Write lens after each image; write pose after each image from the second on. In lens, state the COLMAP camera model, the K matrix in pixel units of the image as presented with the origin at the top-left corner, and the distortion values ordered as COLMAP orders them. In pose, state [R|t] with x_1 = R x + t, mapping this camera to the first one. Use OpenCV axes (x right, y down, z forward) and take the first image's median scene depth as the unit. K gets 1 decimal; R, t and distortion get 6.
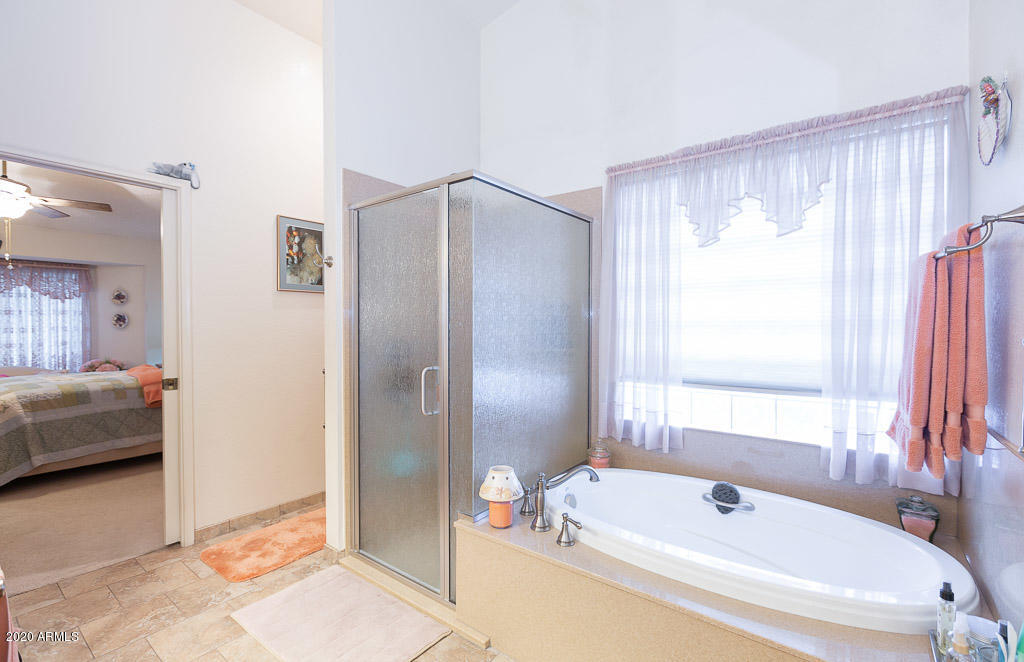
lens RADIAL K [[458.8, 0, 512.5], [0, 458.8, 334.4], [0, 0, 1]] dist [0.001240, -0.001643]
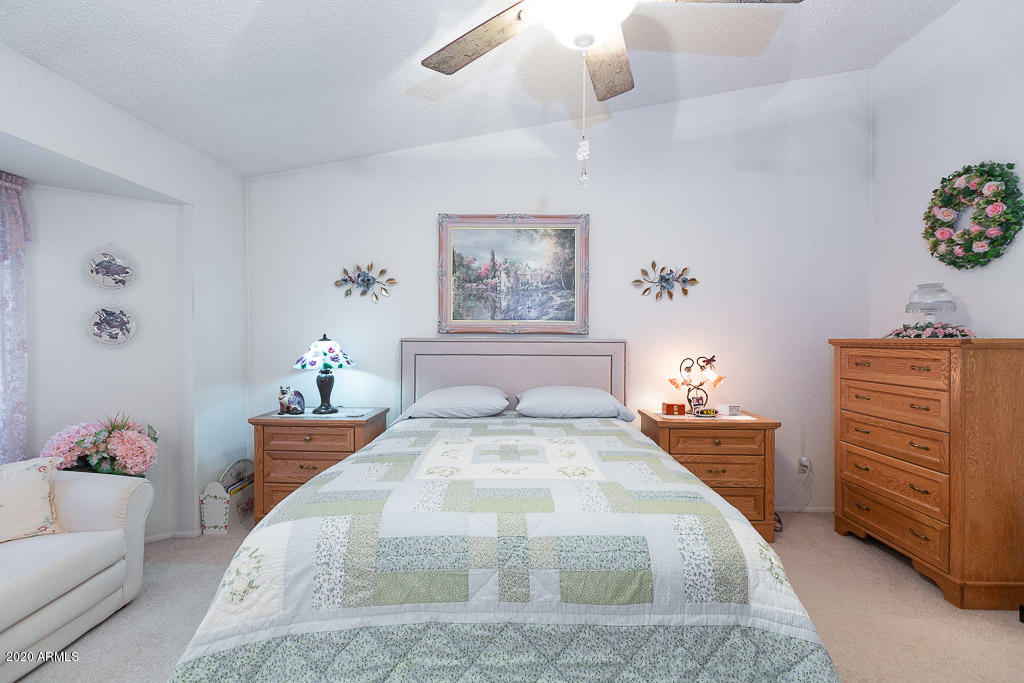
lens RADIAL K [[453.9, 0, 508.6], [0, 453.9, 340.2], [0, 0, 1]] dist [0.000593, 0.000181]
pose [[0.810718, -0.003068, 0.585428, -0.803912], [0.006392, 0.999973, -0.003613, -0.012137], [-0.585401, 0.006671, 0.810716, 0.447815]]
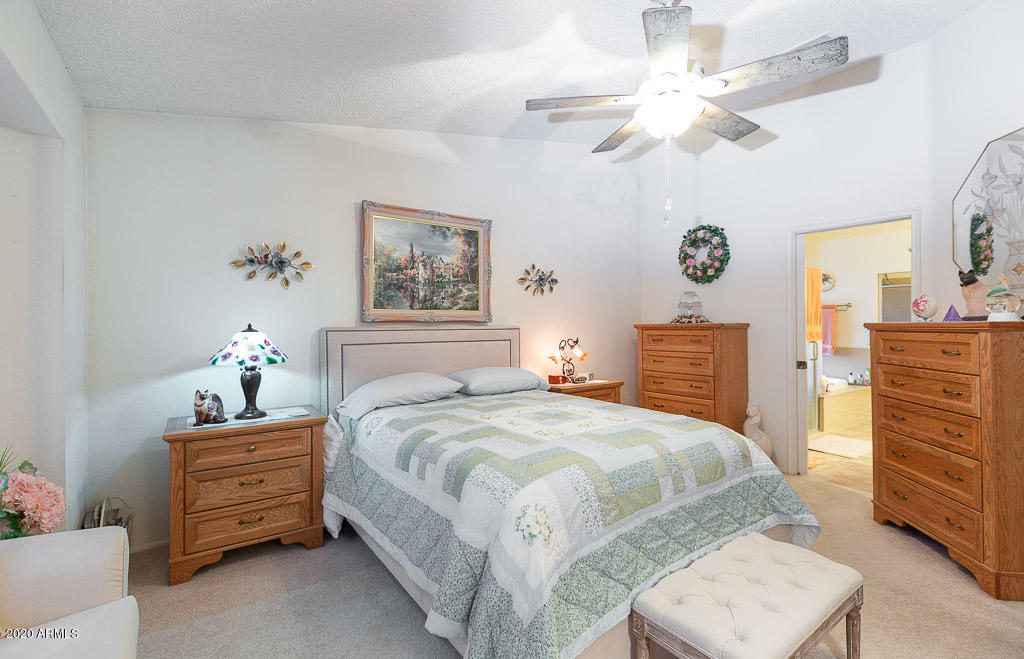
lens RADIAL K [[458.8, 0, 507.0], [0, 458.8, 322.3], [0, 0, 1]] dist [0.001240, -0.001643]
pose [[0.298956, 0.001020, 0.954266, -1.002710], [0.020727, 0.999757, -0.007562, -0.015219], [-0.954042, 0.022040, 0.298862, 0.609368]]
